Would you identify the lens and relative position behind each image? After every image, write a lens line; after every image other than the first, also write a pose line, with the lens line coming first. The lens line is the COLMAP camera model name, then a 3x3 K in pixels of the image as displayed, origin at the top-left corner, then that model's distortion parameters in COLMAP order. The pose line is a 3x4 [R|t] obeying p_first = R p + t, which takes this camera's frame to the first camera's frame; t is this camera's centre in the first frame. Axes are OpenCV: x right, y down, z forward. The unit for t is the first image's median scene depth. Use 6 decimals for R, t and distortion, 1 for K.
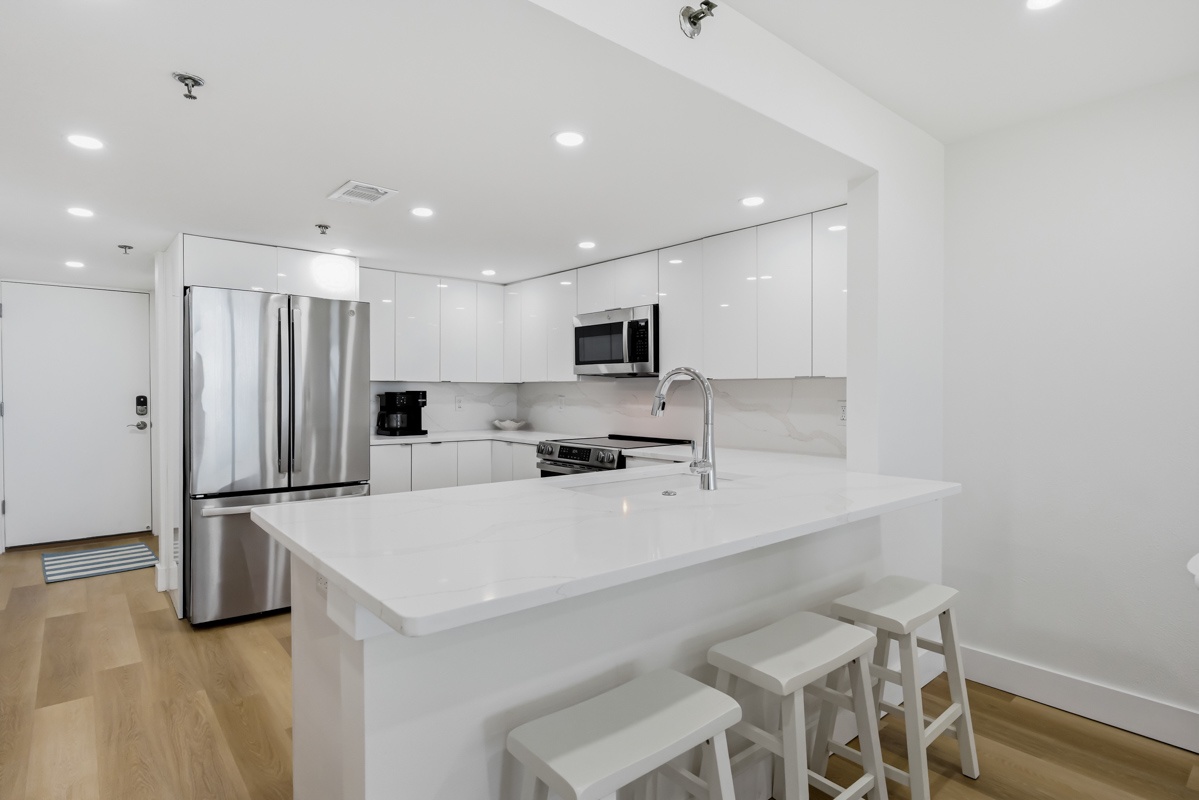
lens RADIAL K [[614.6, 0, 597.2], [0, 614.6, 395.4], [0, 0, 1]] dist [-0.000412, 0.001077]
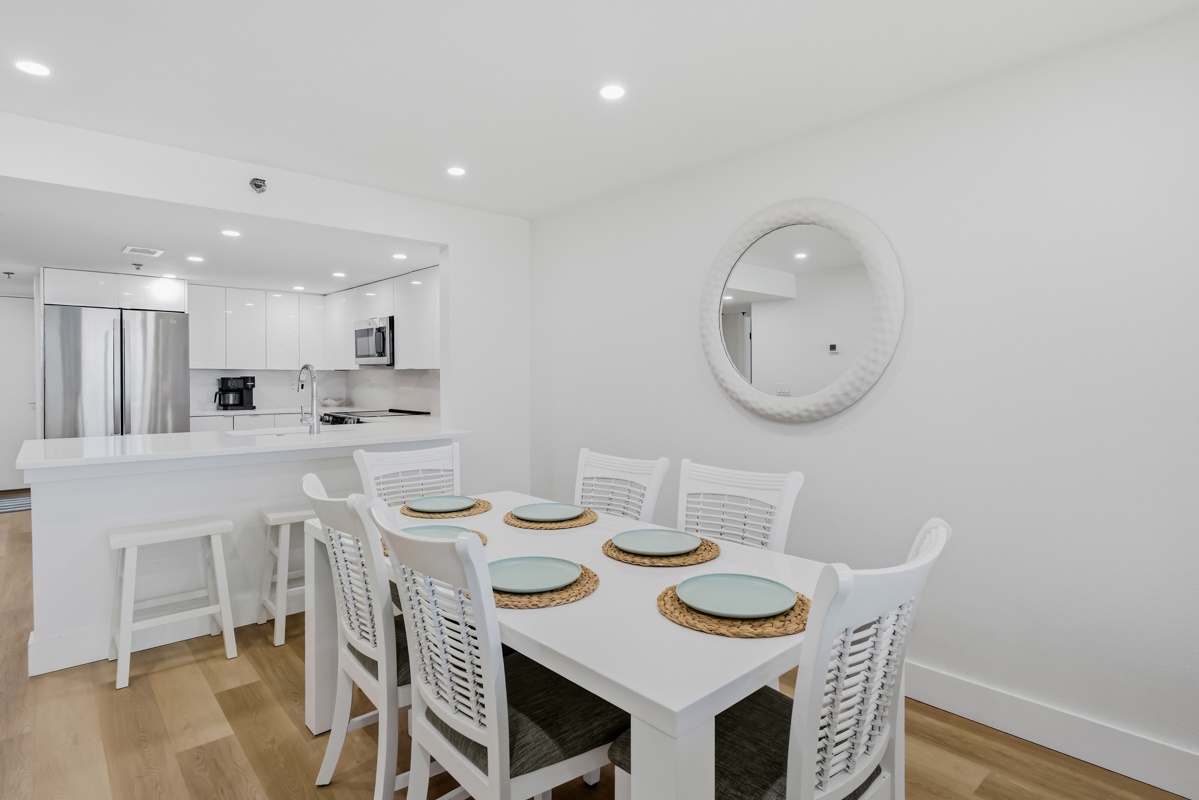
lens RADIAL K [[614.6, 0, 602.1], [0, 614.6, 395.7], [0, 0, 1]] dist [-0.000412, 0.001077]
pose [[0.999205, -0.000411, 0.039866, 0.428857], [-0.000581, 0.999691, 0.024861, 0.000601], [-0.039863, -0.024864, 0.998896, -0.366585]]
